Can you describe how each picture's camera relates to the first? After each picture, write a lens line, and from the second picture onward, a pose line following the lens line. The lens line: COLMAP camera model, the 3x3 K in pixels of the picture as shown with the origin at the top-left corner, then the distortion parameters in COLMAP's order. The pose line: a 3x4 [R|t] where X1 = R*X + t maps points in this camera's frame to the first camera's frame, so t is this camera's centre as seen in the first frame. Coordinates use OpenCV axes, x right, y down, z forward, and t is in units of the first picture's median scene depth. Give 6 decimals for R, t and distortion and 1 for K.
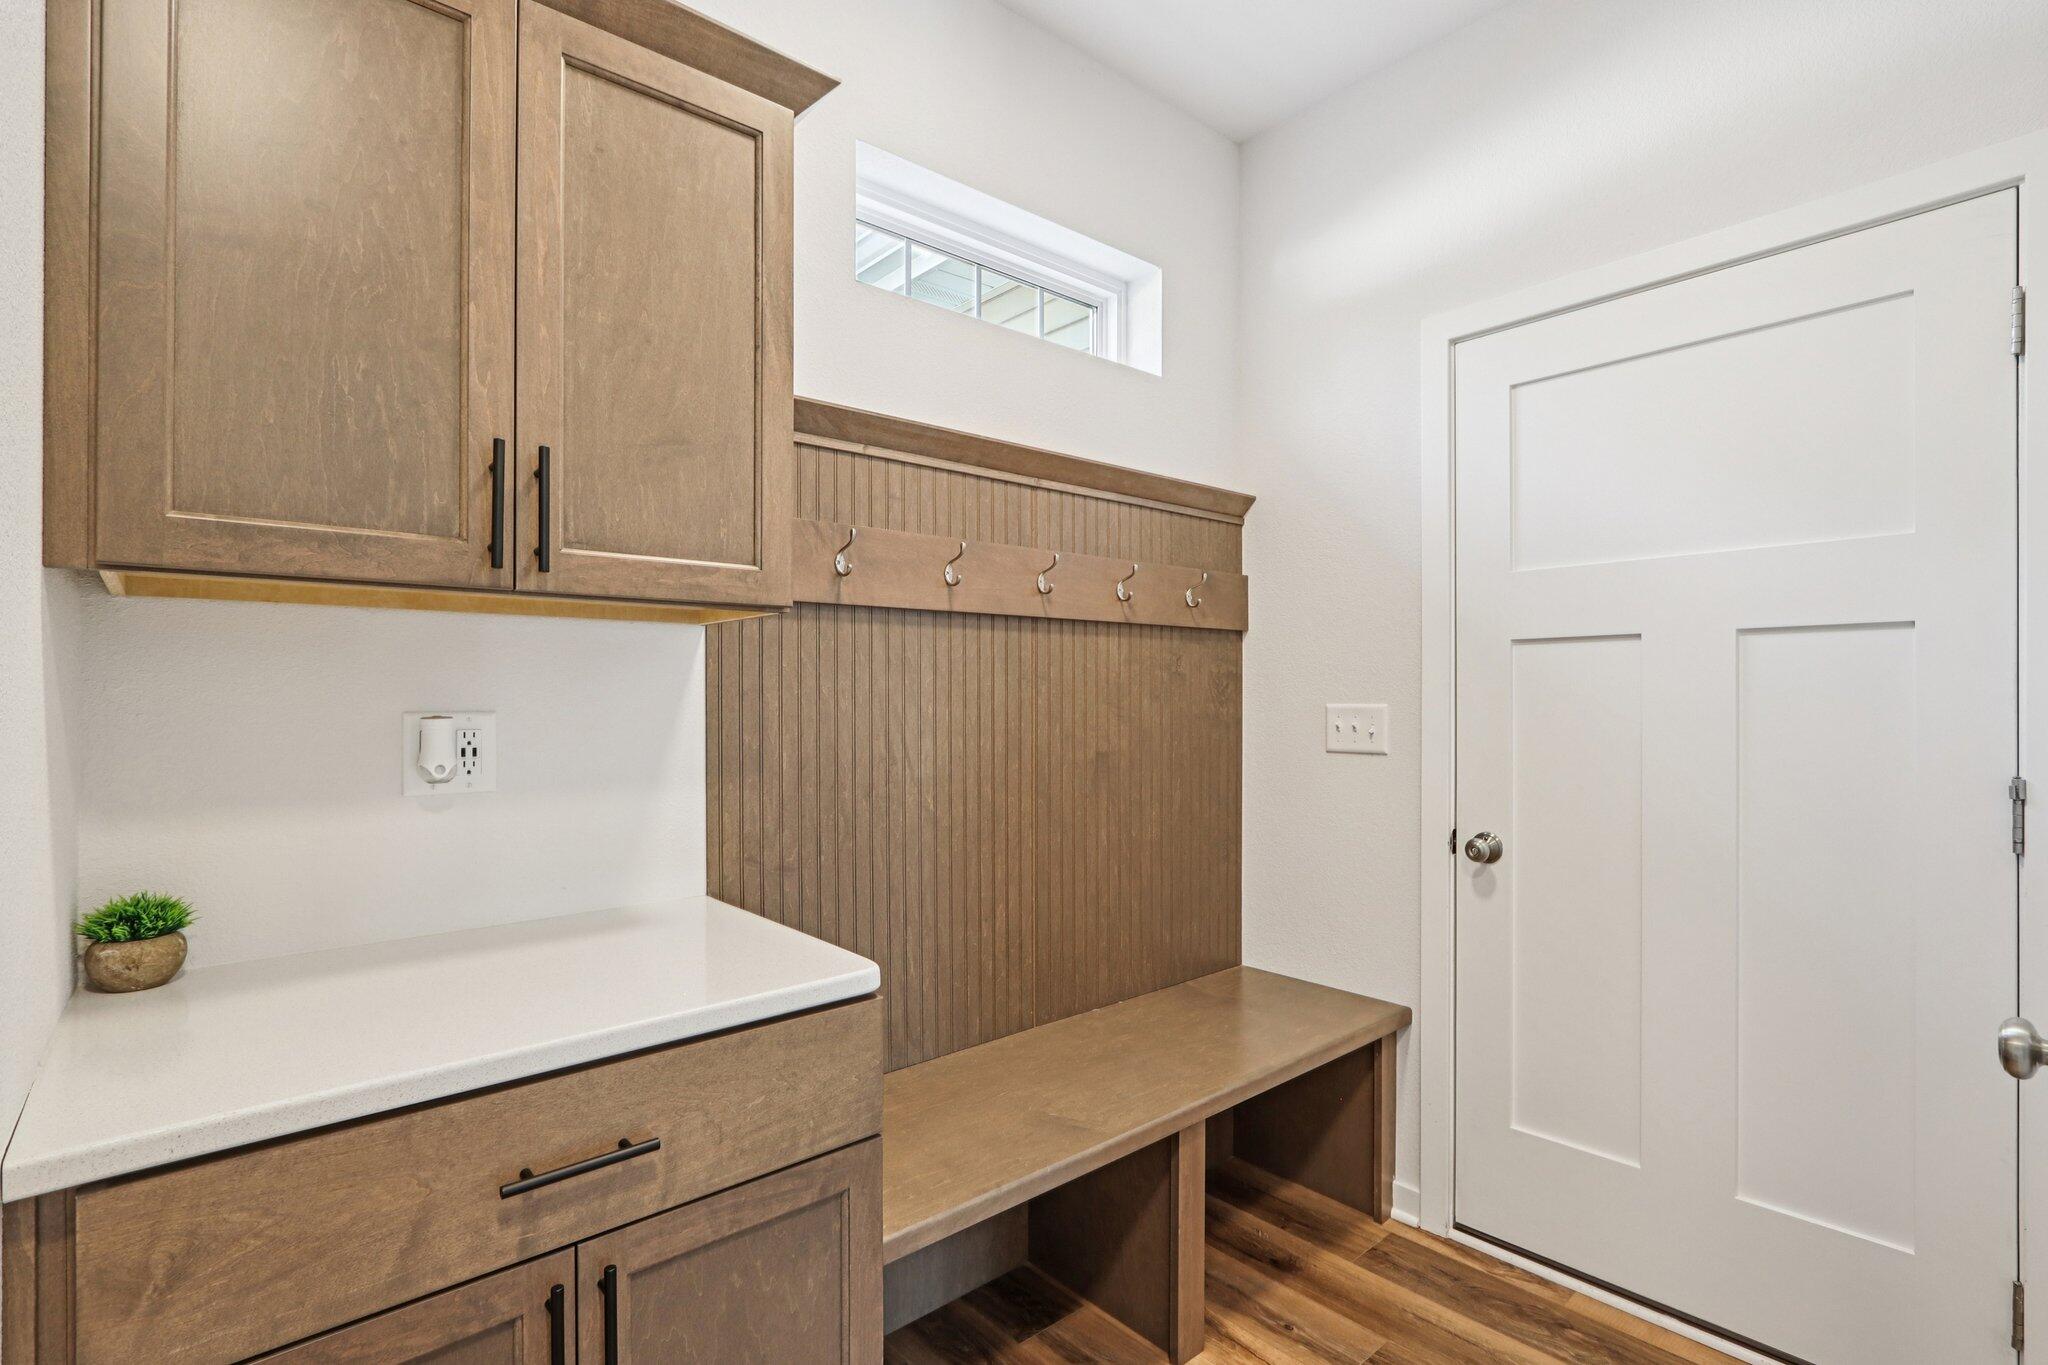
lens RADIAL K [[960.9, 0, 1017.9], [0, 960.9, 695.6], [0, 0, 1]] dist [-0.012839, 0.000211]
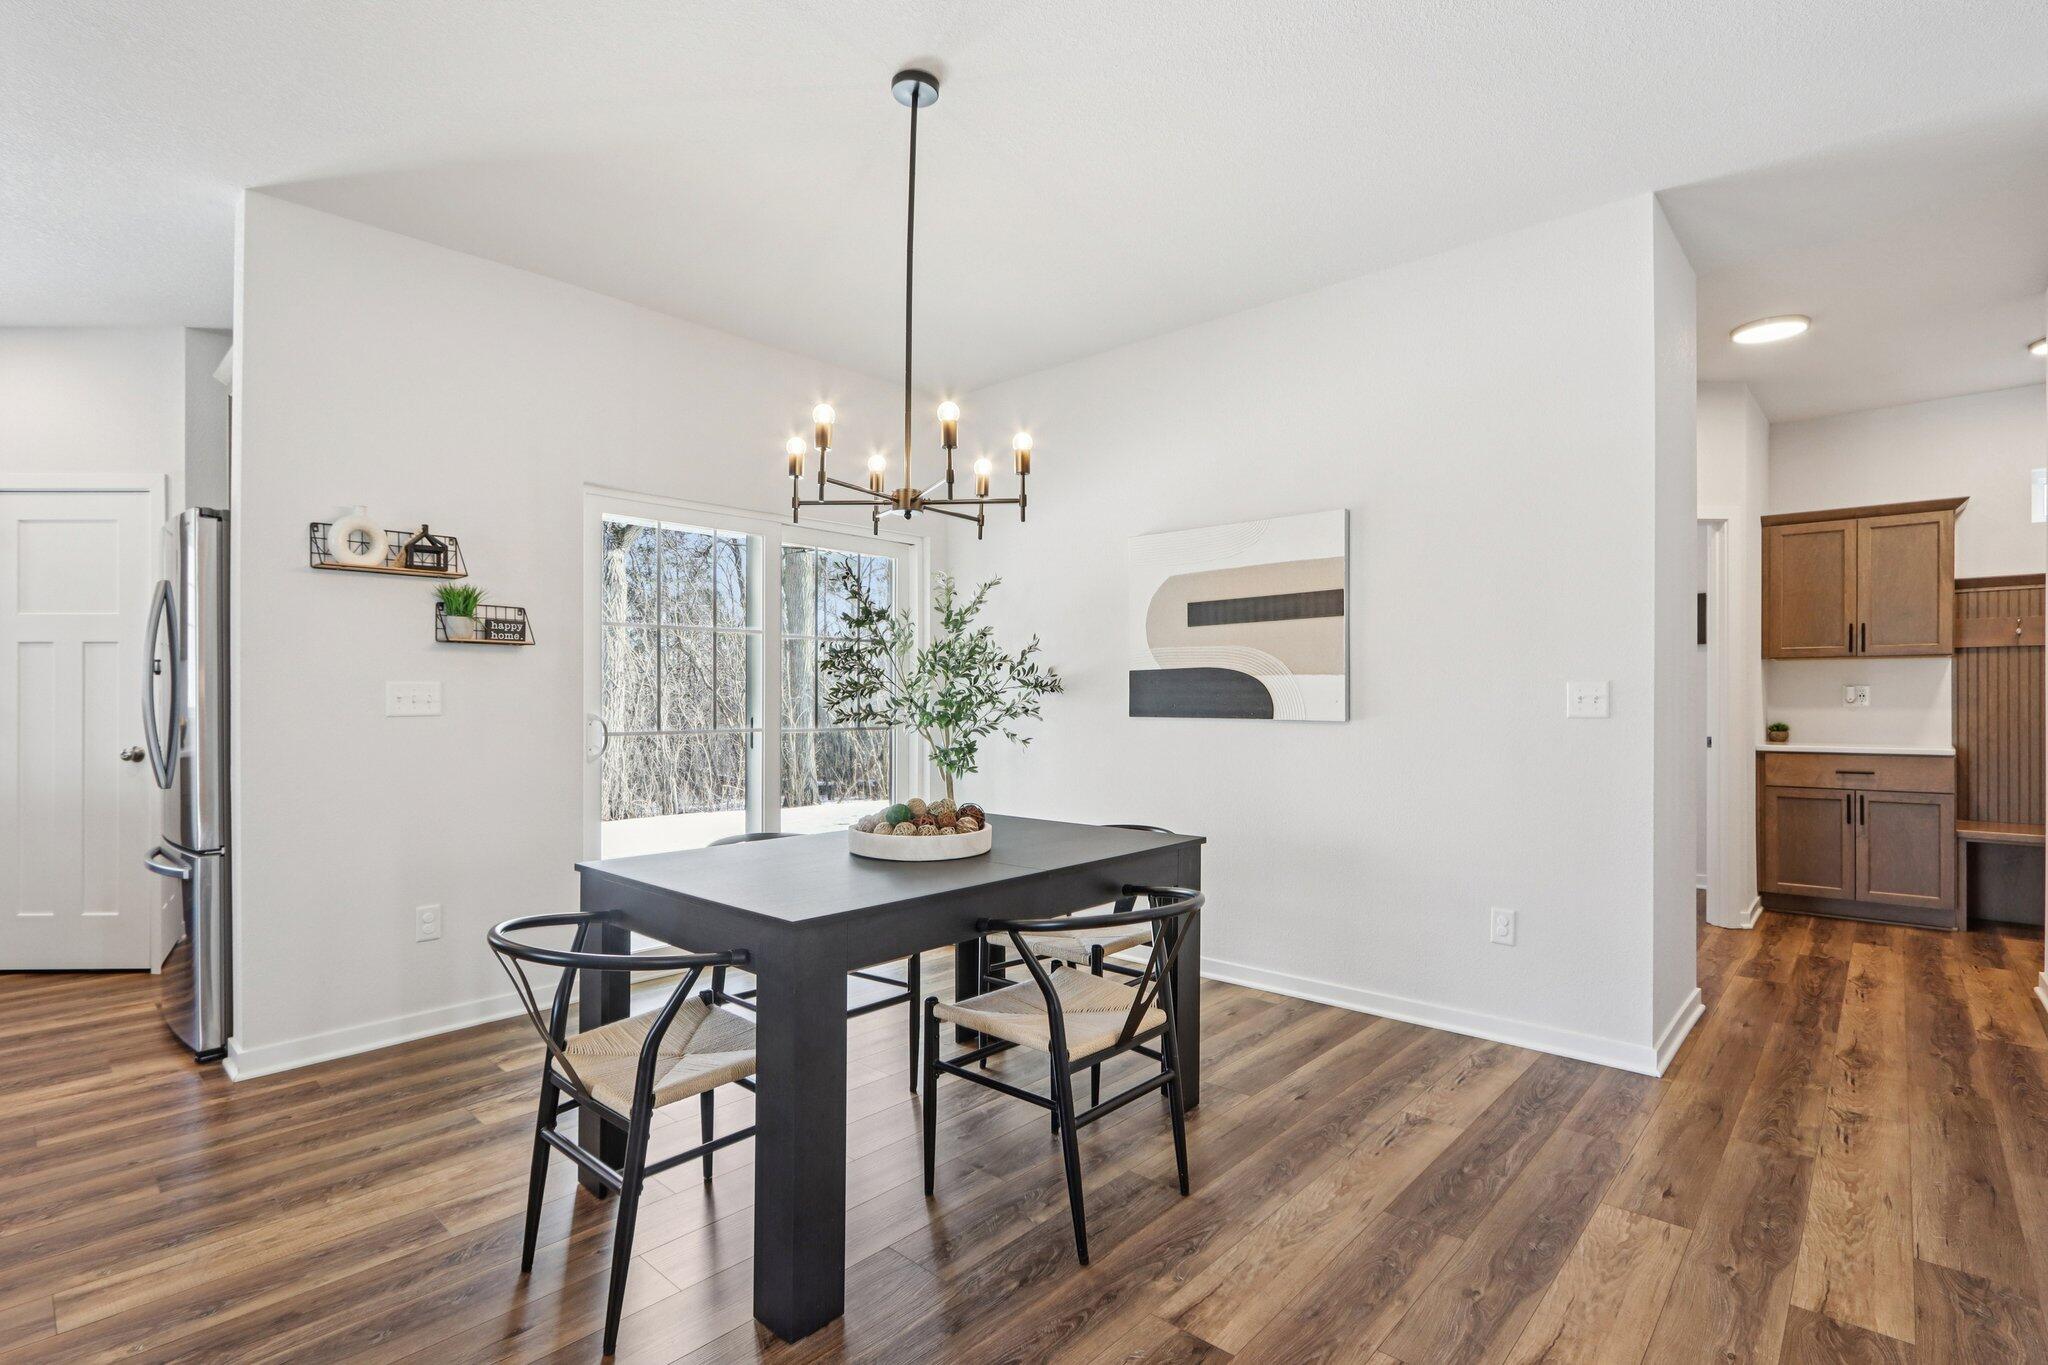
lens RADIAL K [[960.9, 0, 1019.0], [0, 960.9, 695.0], [0, 0, 1]] dist [-0.012839, 0.000211]
pose [[0.105091, -0.002831, -0.994459, 3.476067], [0.001813, 0.999995, -0.002655, 0.072509], [0.994461, -0.001524, 0.105096, -3.343638]]
